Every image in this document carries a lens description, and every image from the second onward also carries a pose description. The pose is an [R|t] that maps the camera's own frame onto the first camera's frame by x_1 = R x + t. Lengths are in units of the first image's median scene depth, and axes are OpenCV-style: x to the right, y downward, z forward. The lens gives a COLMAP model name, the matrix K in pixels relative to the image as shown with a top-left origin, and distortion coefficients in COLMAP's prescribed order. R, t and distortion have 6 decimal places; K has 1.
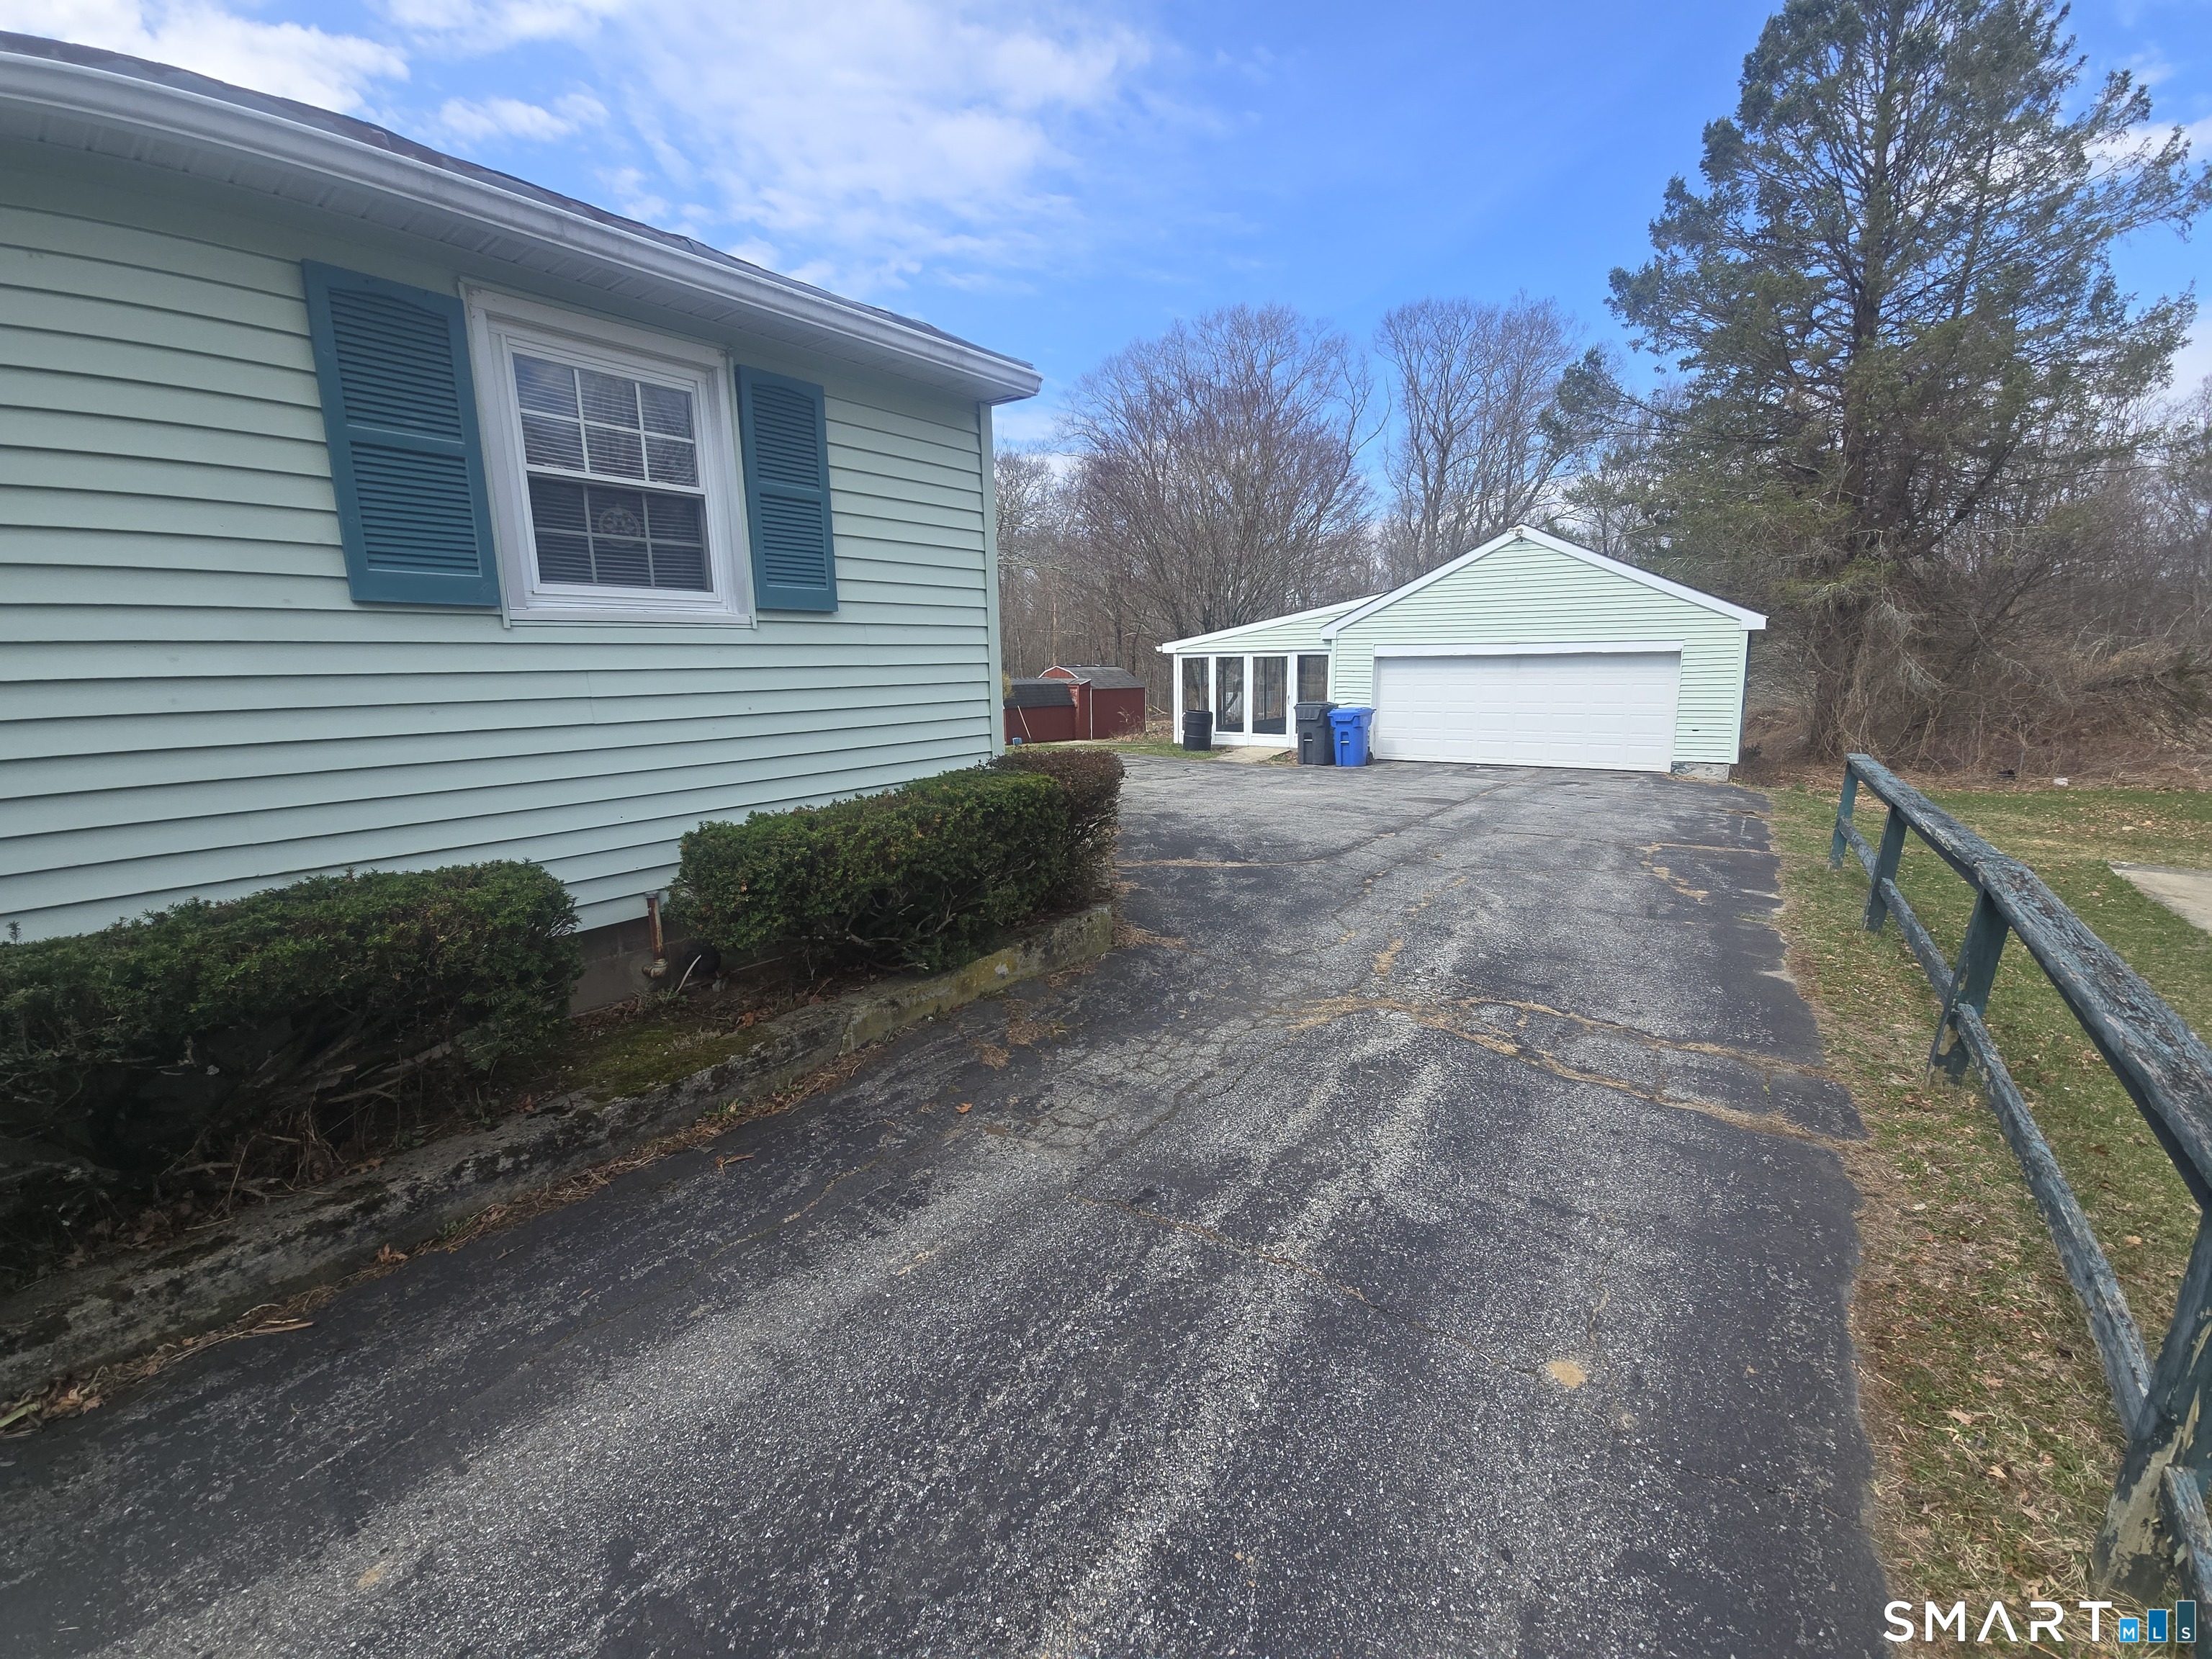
lens RADIAL K [[898.8, 0, 1110.5], [0, 898.8, 821.2], [0, 0, 1]] dist [0.000855, -0.000082]
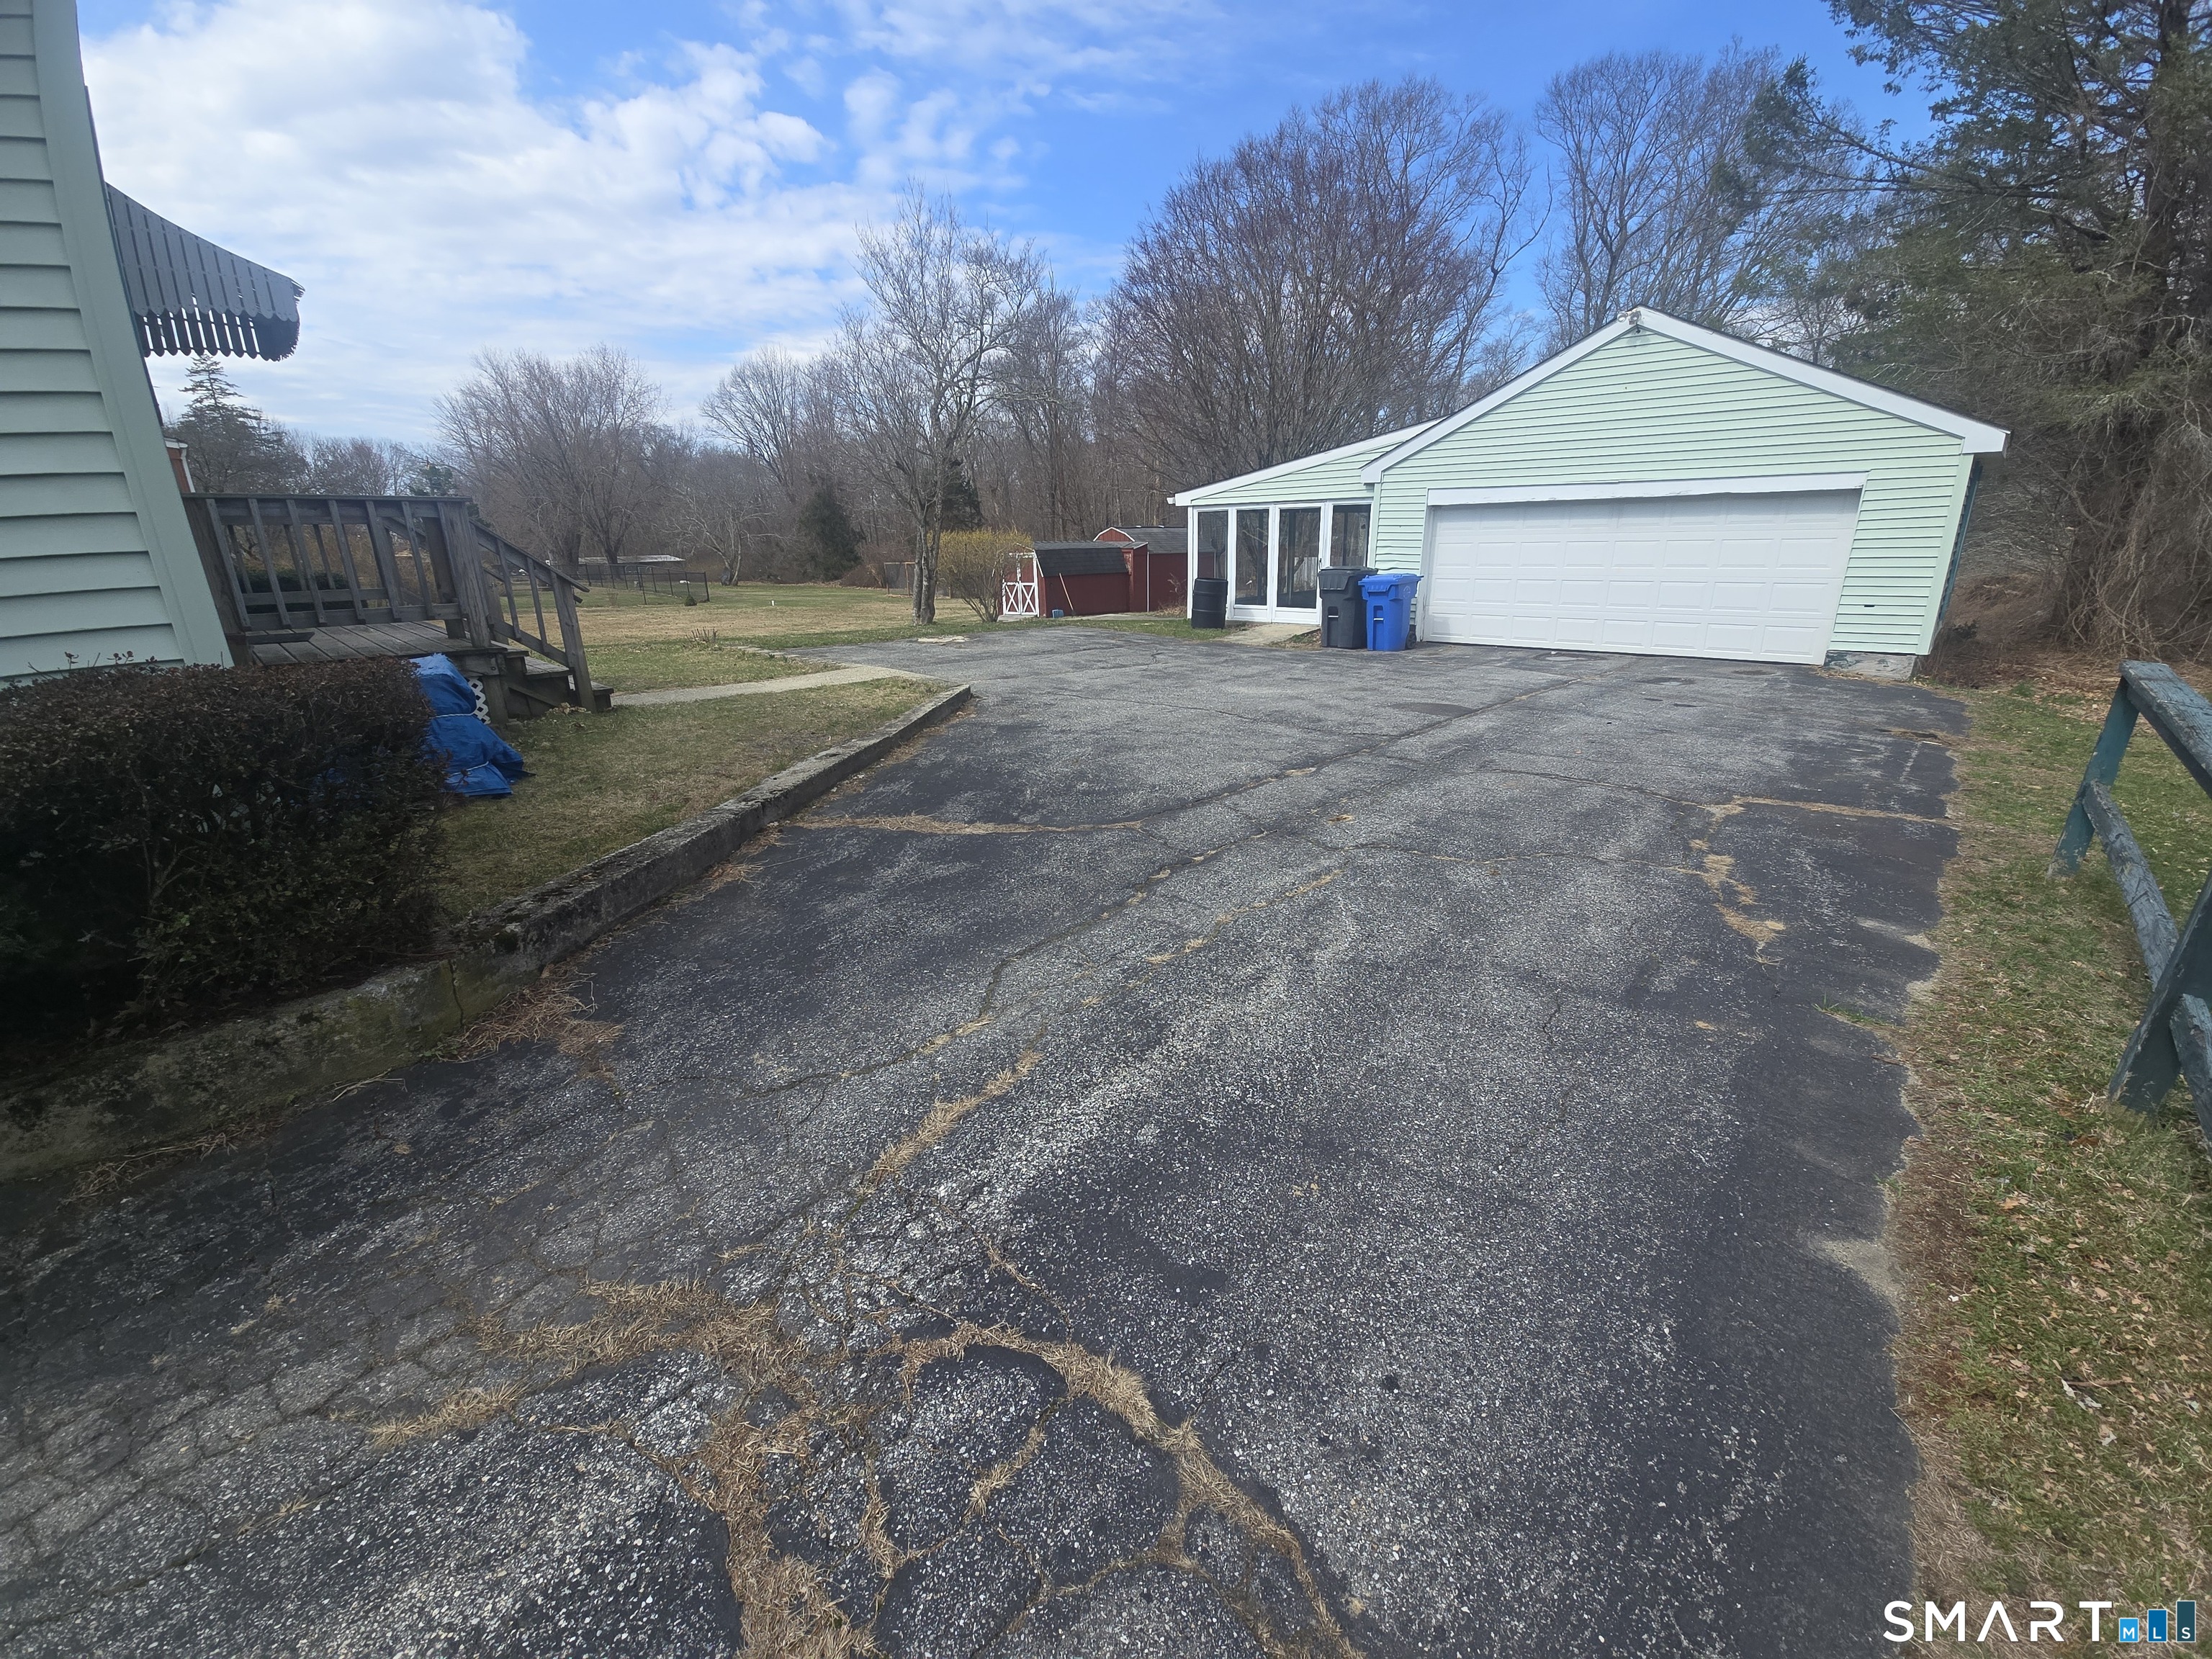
lens RADIAL K [[901.4, 0, 1105.5], [0, 901.4, 819.7], [0, 0, 1]] dist [0.012098, -0.007239]
pose [[0.990825, 0.034407, -0.130700, 0.123732], [-0.016031, 0.990144, 0.139133, -0.019086], [0.134199, -0.135762, 0.981611, 0.159126]]
